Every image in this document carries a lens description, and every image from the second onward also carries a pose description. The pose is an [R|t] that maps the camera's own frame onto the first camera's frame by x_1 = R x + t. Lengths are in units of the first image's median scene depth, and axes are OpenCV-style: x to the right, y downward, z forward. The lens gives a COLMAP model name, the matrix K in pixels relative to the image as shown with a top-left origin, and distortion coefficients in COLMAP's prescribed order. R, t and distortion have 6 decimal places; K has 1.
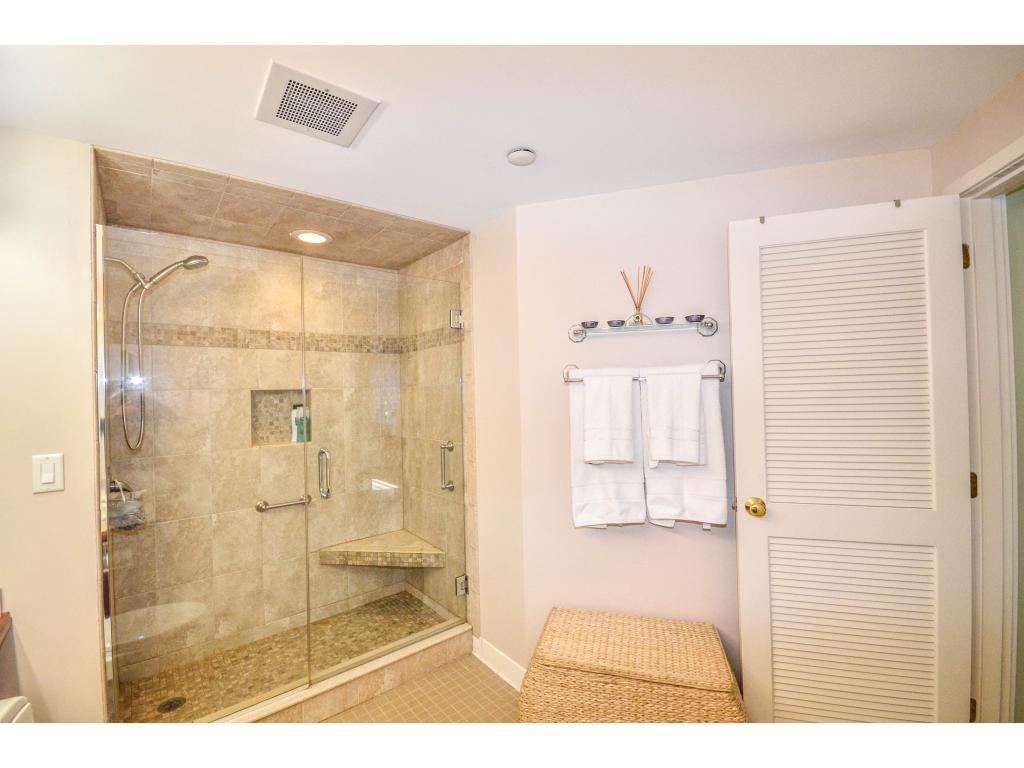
lens RADIAL K [[444.7, 0, 512.0], [0, 444.7, 384.0], [0, 0, 1]] dist [0.001133, -0.000078]
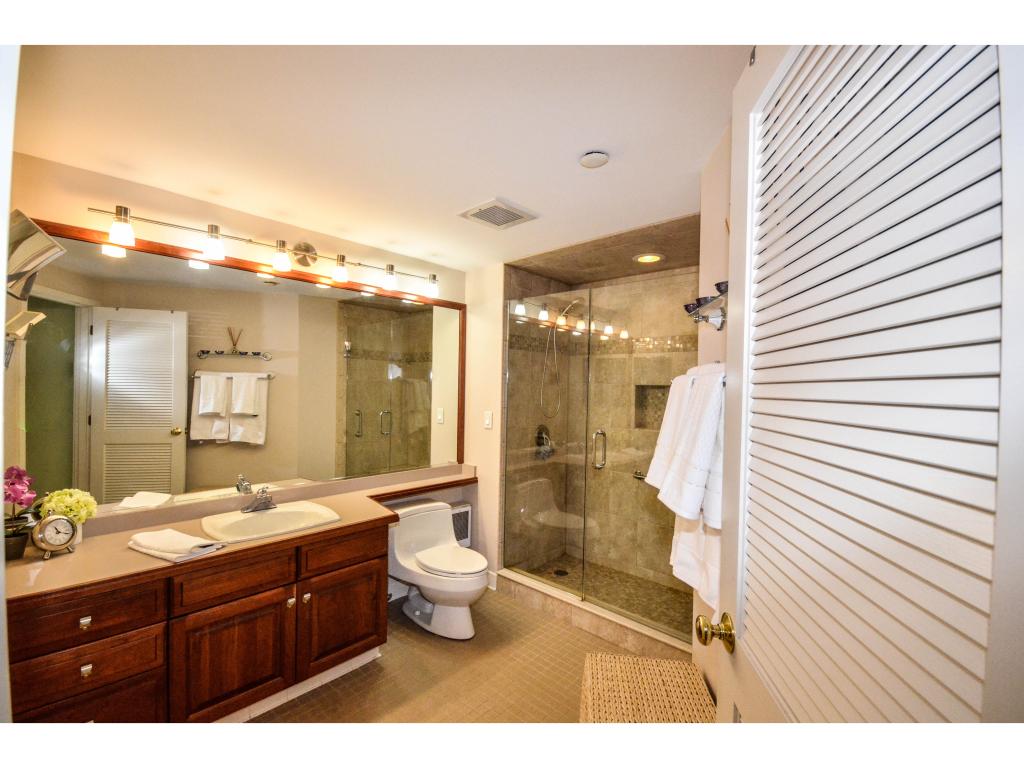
lens RADIAL K [[444.7, 0, 512.0], [0, 444.7, 384.0], [0, 0, 1]] dist [0.001133, -0.000078]
pose [[0.161351, 0.010864, -0.986837, 0.709791], [-0.006161, 0.999931, 0.010001, -0.000540], [0.986878, 0.004466, 0.161407, 0.462602]]
